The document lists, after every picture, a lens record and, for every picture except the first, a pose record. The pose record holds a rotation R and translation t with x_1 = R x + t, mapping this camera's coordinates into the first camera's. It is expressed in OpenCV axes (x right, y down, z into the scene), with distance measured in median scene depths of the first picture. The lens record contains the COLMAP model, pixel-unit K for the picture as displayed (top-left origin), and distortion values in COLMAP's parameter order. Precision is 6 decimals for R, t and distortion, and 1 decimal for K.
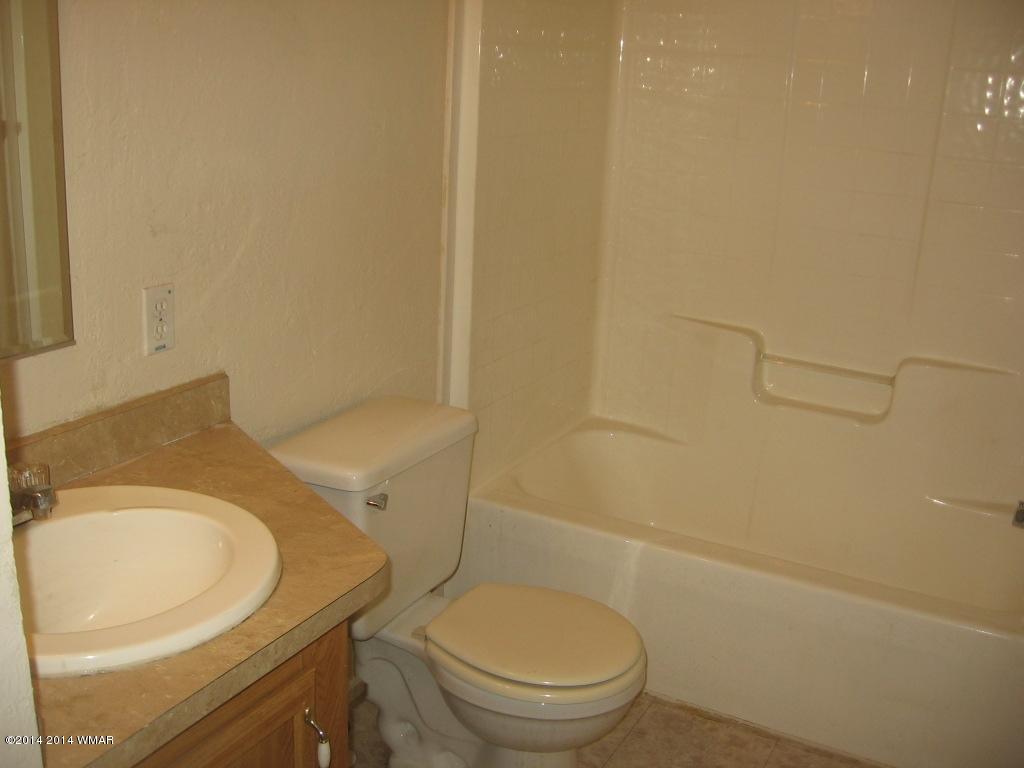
lens RADIAL K [[1074.7, 0, 506.9], [0, 1074.7, 382.7], [0, 0, 1]] dist [-0.120248, 0.000000]
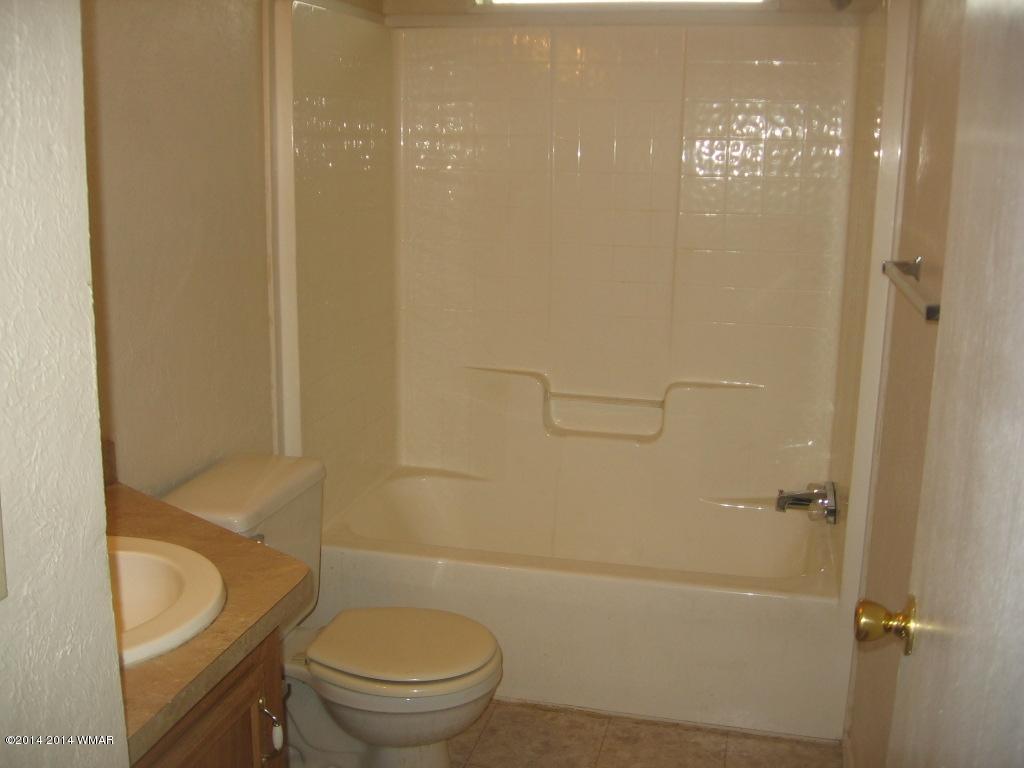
lens RADIAL K [[1074.7, 0, 516.3], [0, 1074.7, 385.8], [0, 0, 1]] dist [-0.120248, 0.000000]
pose [[0.965498, -0.089108, 0.244690, -0.094629], [0.105453, 0.992930, -0.054502, 0.030869], [-0.238103, 0.078425, 0.968068, -0.131857]]
